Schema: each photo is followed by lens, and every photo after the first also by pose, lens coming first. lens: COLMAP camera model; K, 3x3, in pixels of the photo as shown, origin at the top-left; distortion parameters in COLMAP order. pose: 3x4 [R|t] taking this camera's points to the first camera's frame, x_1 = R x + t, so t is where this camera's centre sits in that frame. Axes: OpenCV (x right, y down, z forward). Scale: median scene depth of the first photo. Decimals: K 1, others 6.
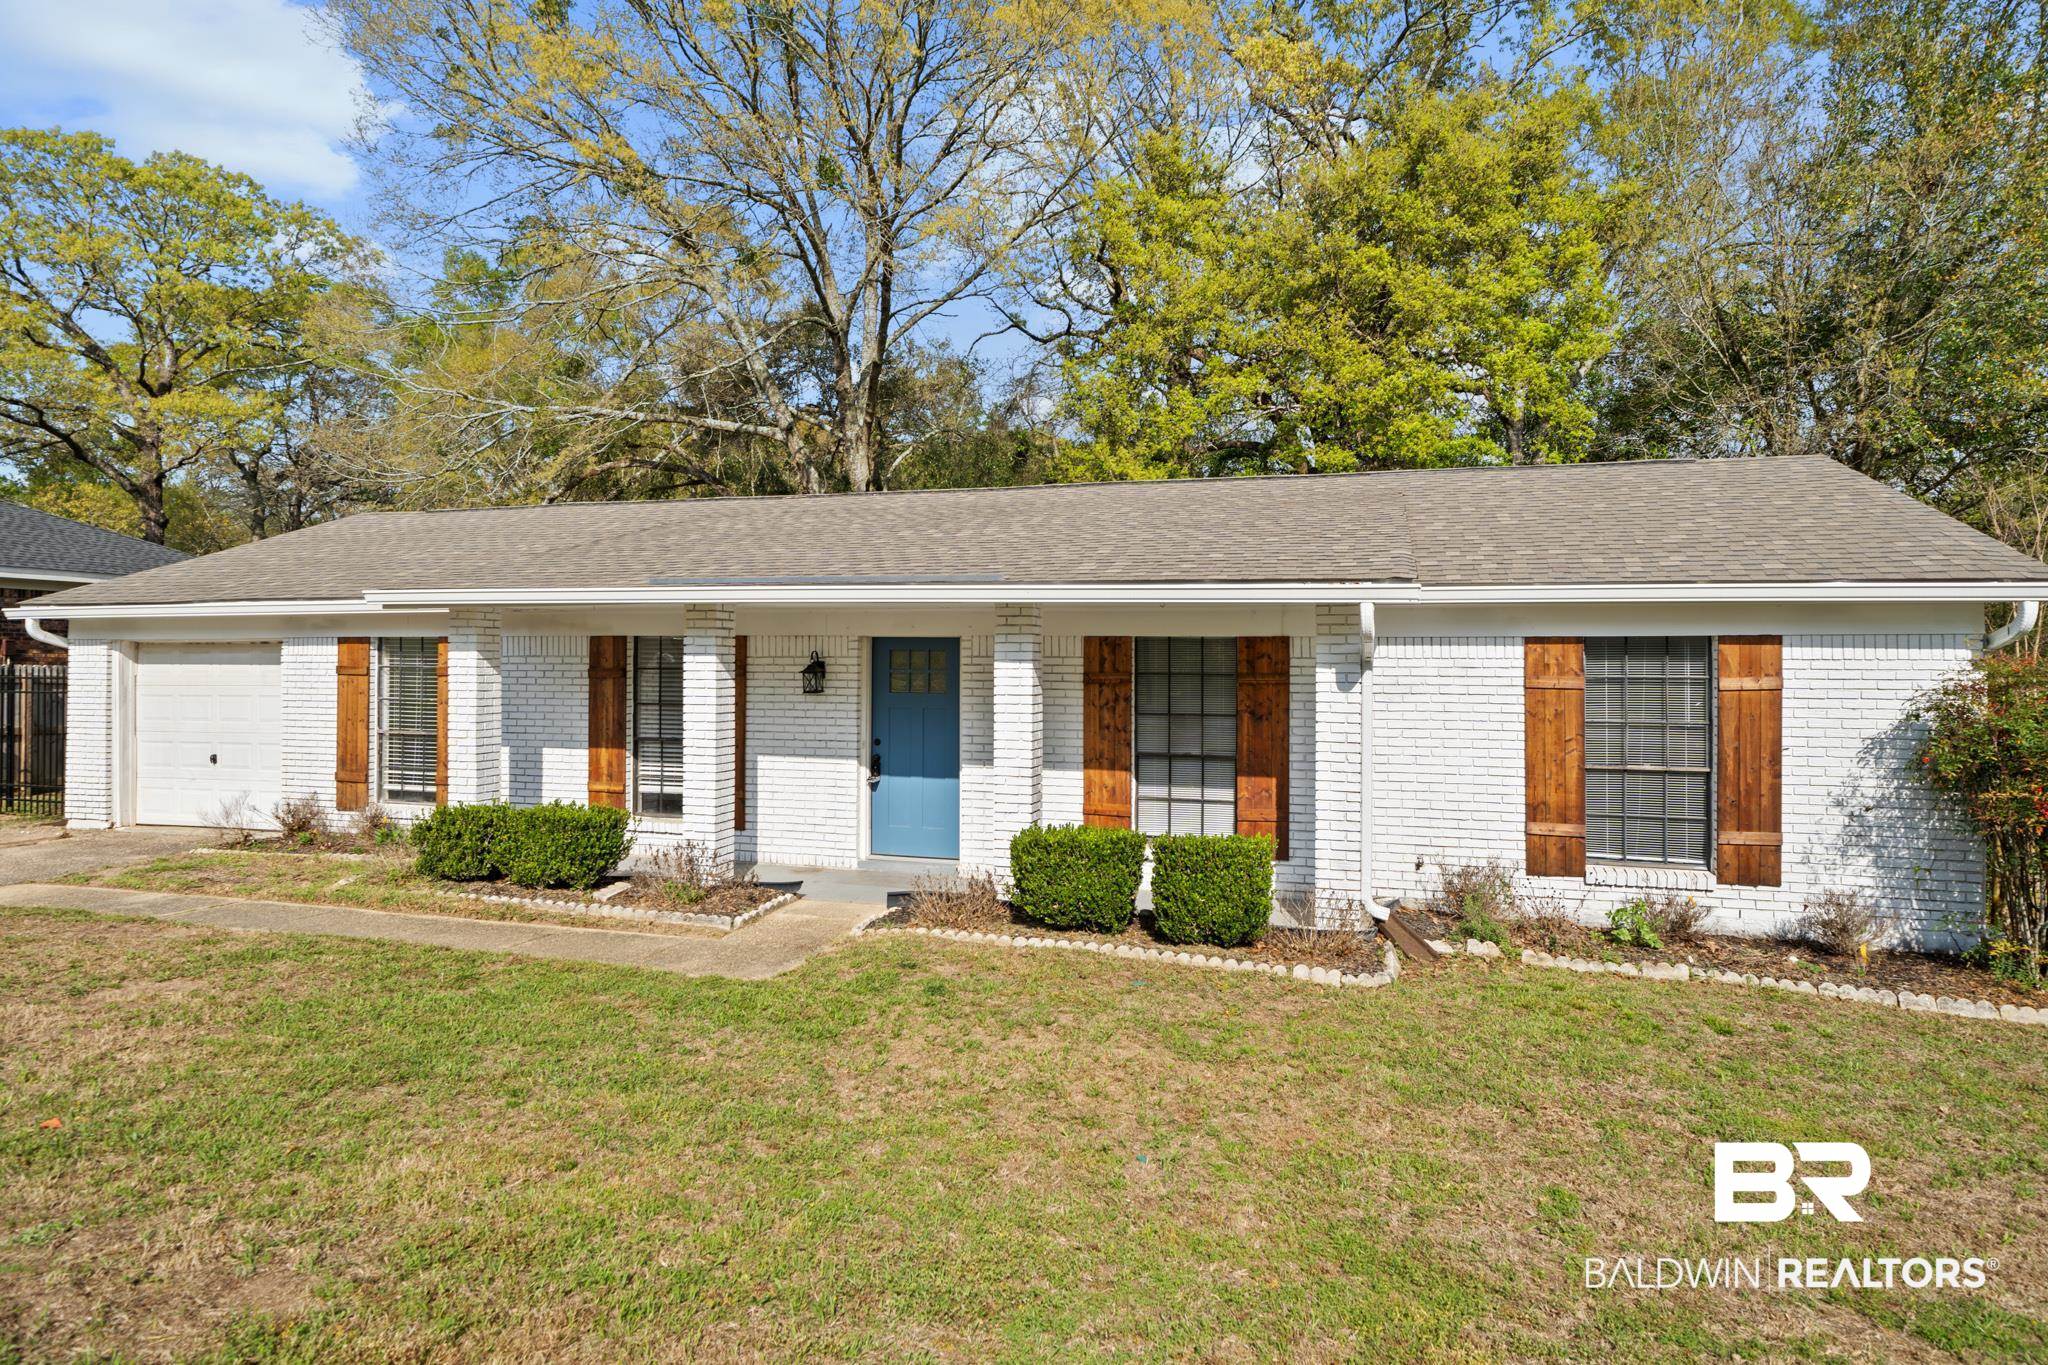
lens RADIAL K [[1097.7, 0, 1071.3], [0, 1097.7, 680.2], [0, 0, 1]] dist [0.004171, 0.000474]
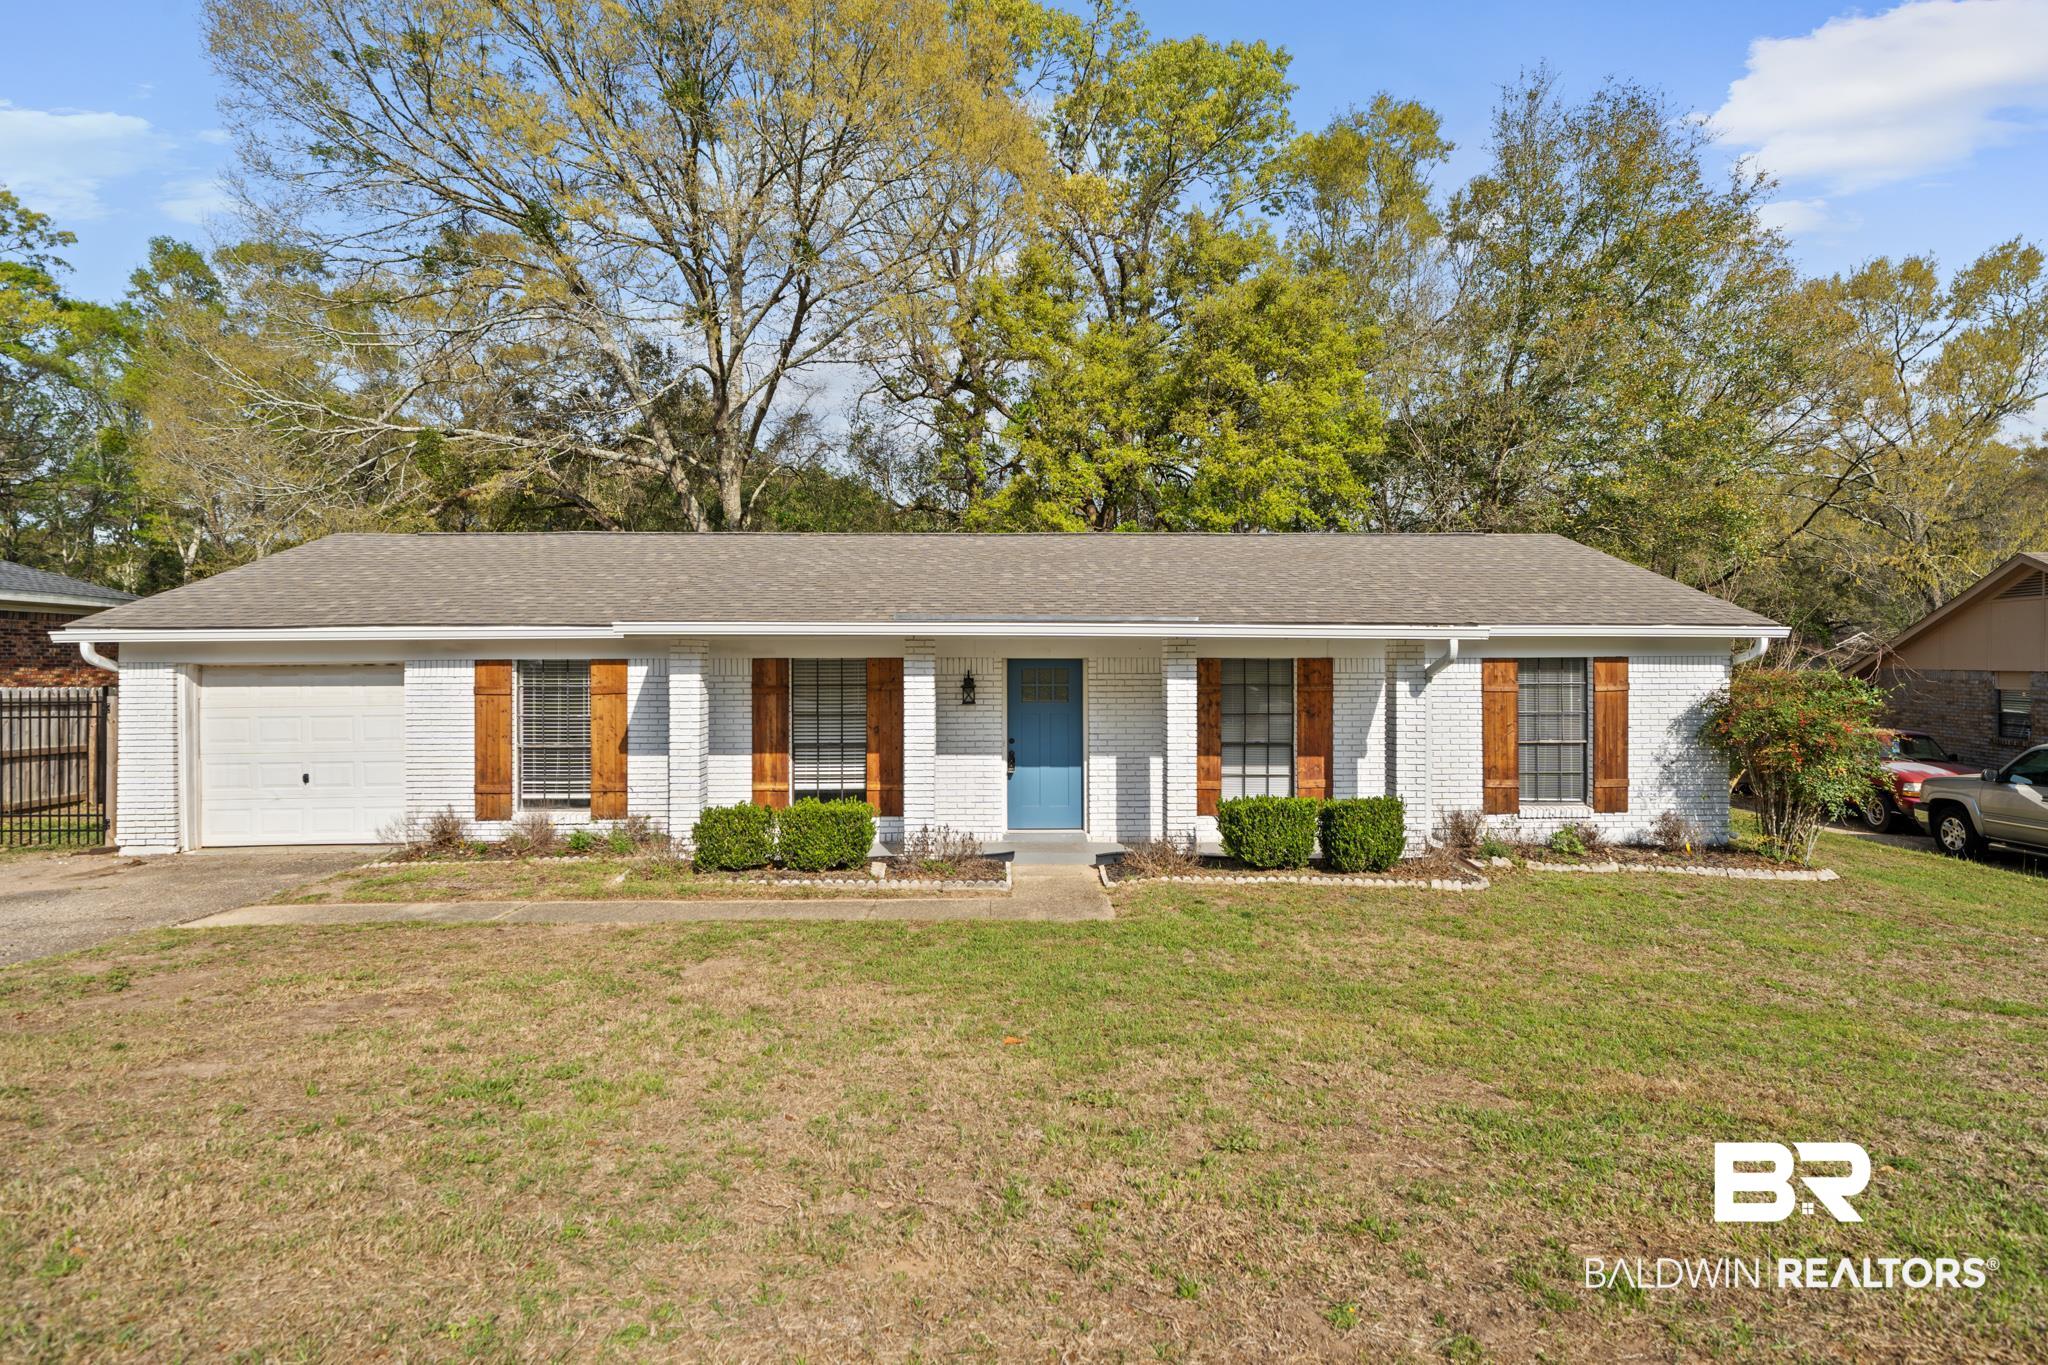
lens RADIAL K [[941.9, 0, 1024.0], [0, 941.9, 682.5], [0, 0, 1]] dist [0.002416, 0.000824]
pose [[0.955514, -0.014832, 0.294574, -0.537226], [0.012590, 0.999876, 0.009505, -0.024102], [-0.294678, -0.005374, 0.955581, -0.055061]]
